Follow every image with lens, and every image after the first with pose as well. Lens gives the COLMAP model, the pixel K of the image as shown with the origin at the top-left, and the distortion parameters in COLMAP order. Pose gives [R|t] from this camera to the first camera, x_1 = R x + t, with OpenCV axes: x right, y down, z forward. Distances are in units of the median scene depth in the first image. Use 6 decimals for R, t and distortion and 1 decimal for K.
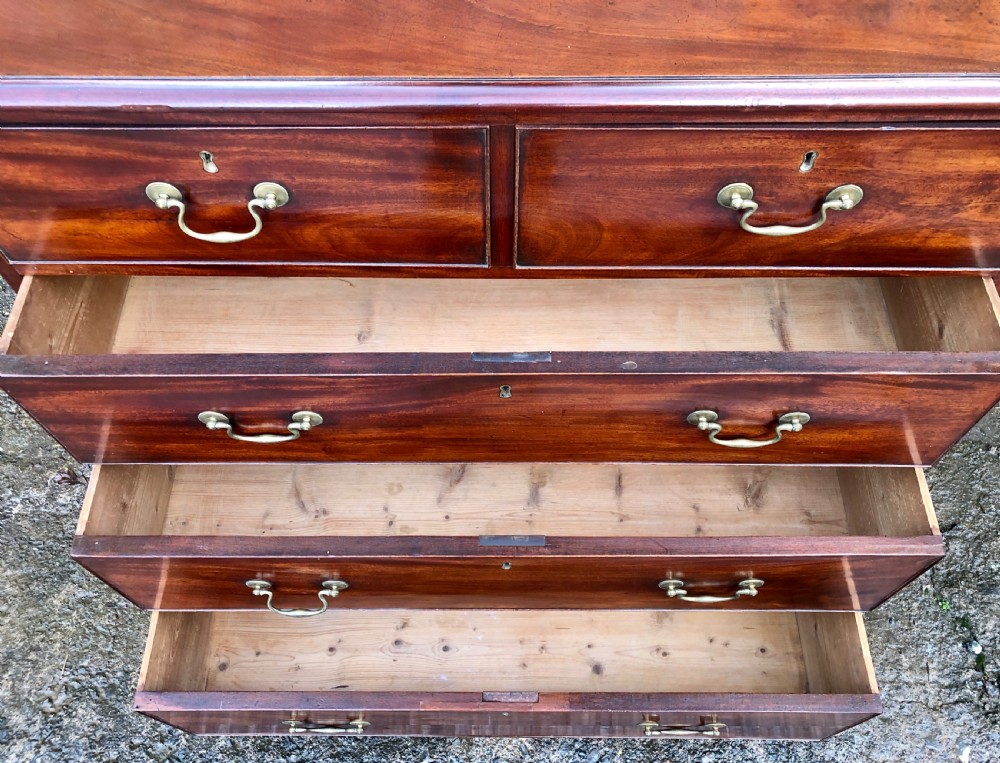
lens RADIAL K [[855.2, 0, 485.4], [0, 855.2, 380.3], [0, 0, 1]] dist [-0.010477, 0.034704]
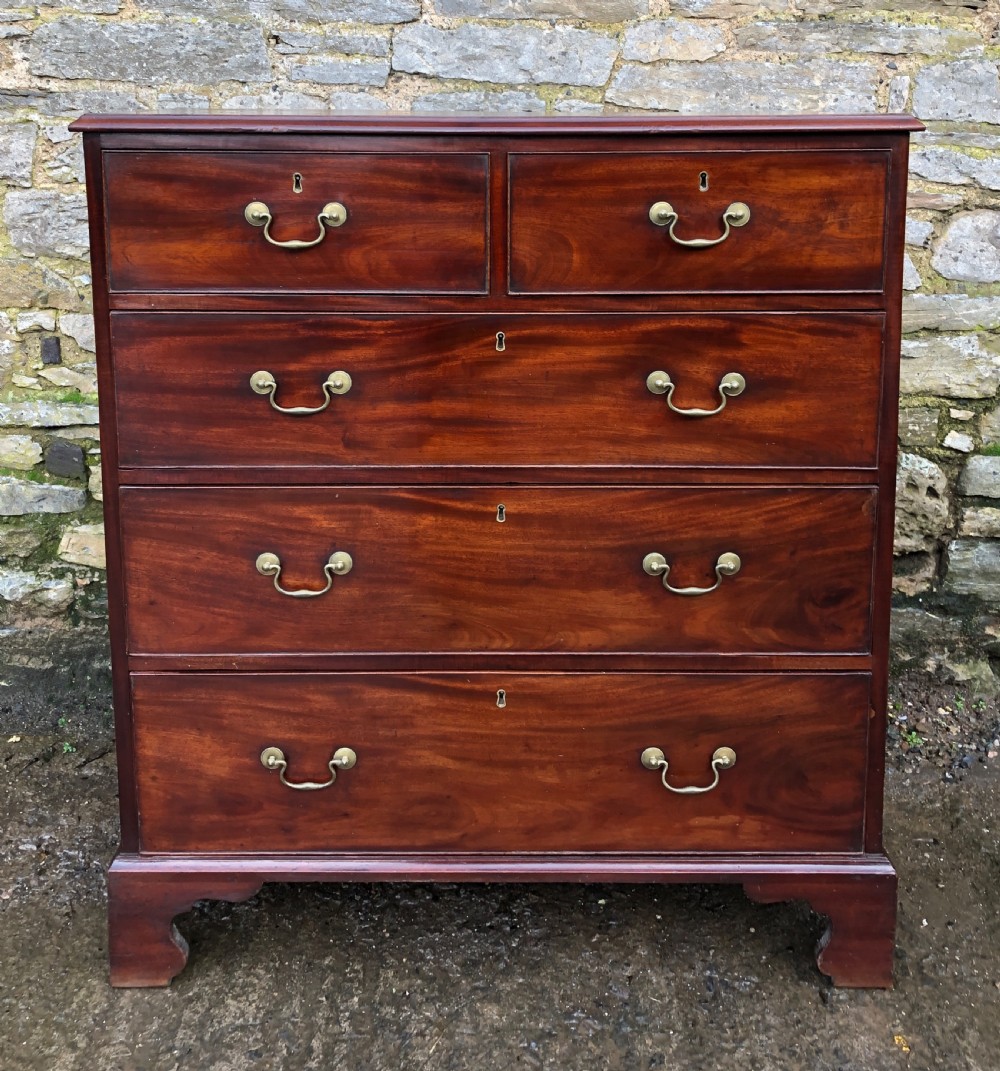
lens RADIAL K [[1222.6, 0, 460.6], [0, 1222.6, 274.5], [0, 0, 1]] dist [0.021684, 0.000000]
pose [[0.999812, 0.012403, 0.014927, -0.070260], [0.003690, 0.633587, -0.773662, 1.382813], [-0.019053, 0.773572, 0.633422, -0.200325]]
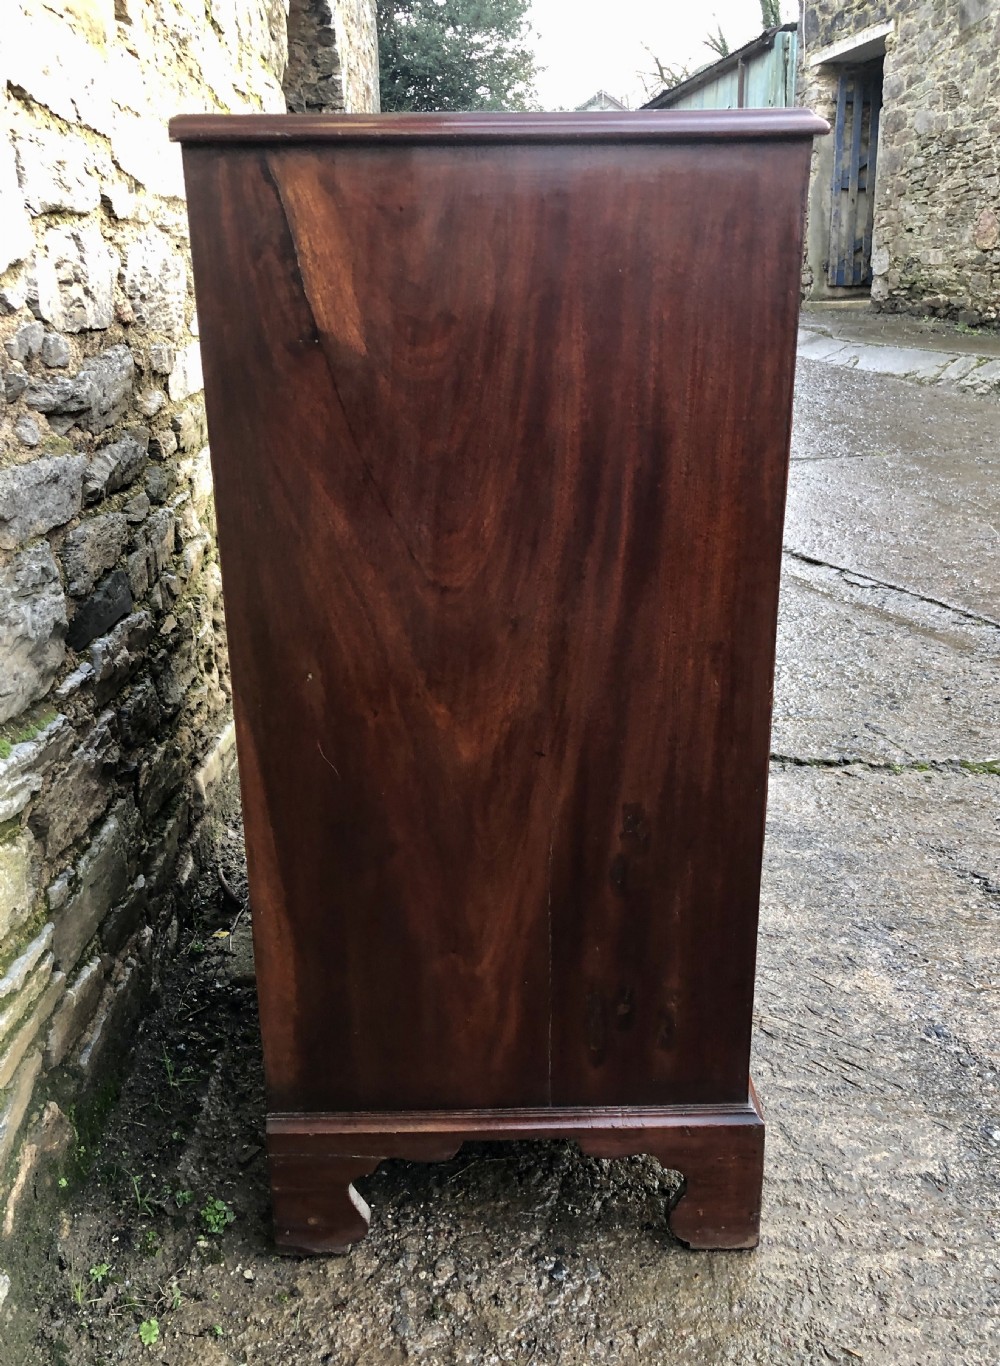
lens RADIAL K [[1272.6, 0, 504.4], [0, 1272.6, 693.4], [0, 0, 1]] dist [0.019165, 0.000000]
pose [[-0.032325, -0.322162, 0.946133, -2.127232], [0.867423, 0.461223, 0.186685, -0.543604], [-0.496521, 0.826732, 0.264541, 1.172964]]
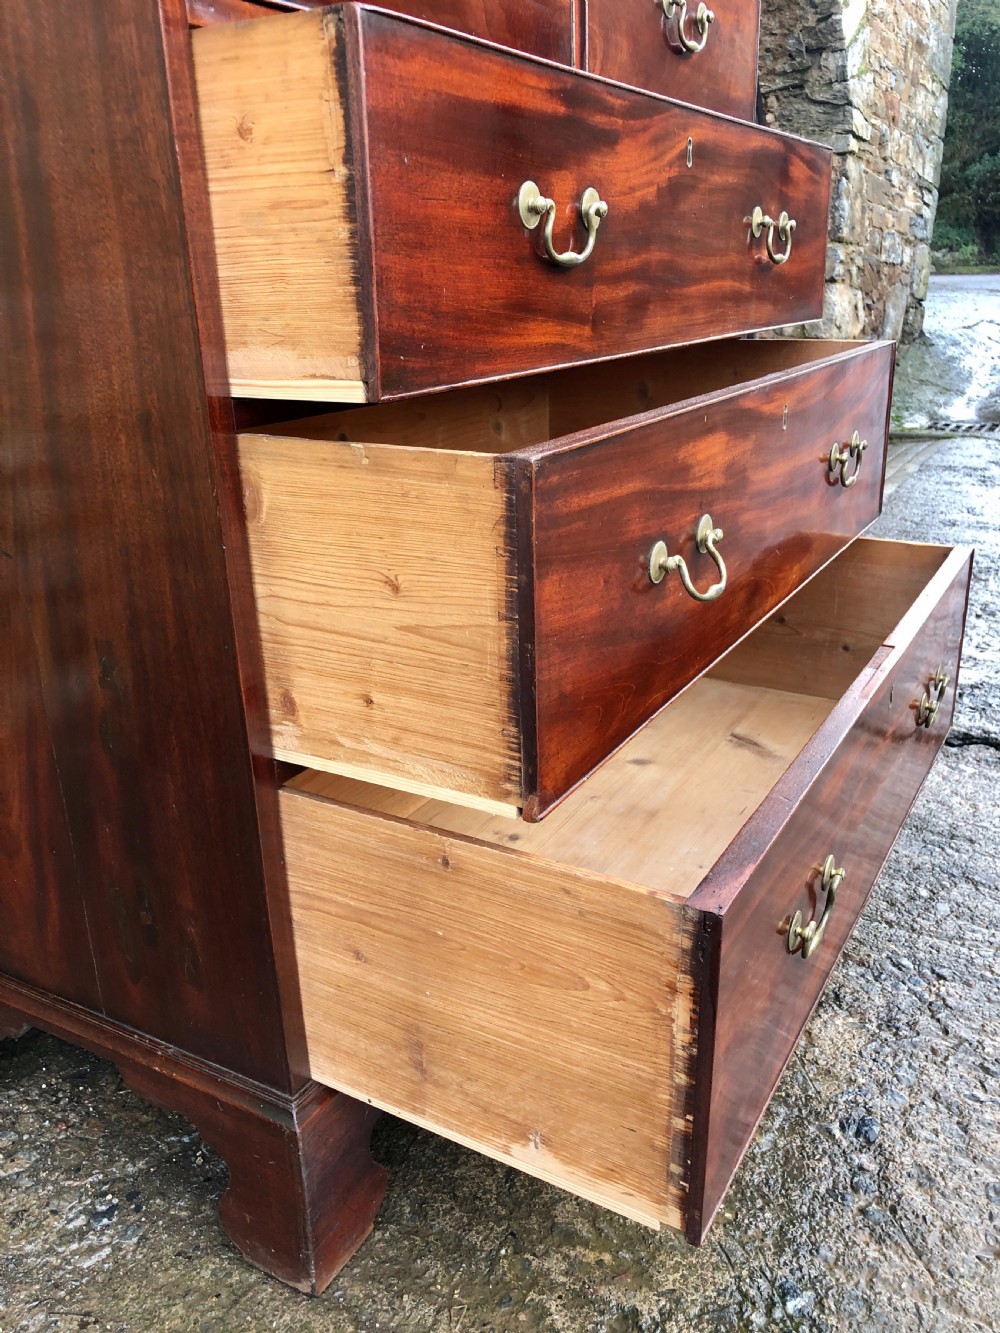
lens RADIAL K [[1113.1, 0, 502.9], [0, 1113.1, 666.8], [0, 0, 1]] dist [0.034306, -0.038273]
pose [[0.489541, -0.291060, 0.821969, -1.324670], [0.760872, 0.603041, -0.239616, 0.528942], [-0.425938, 0.742715, 0.516673, 0.951529]]
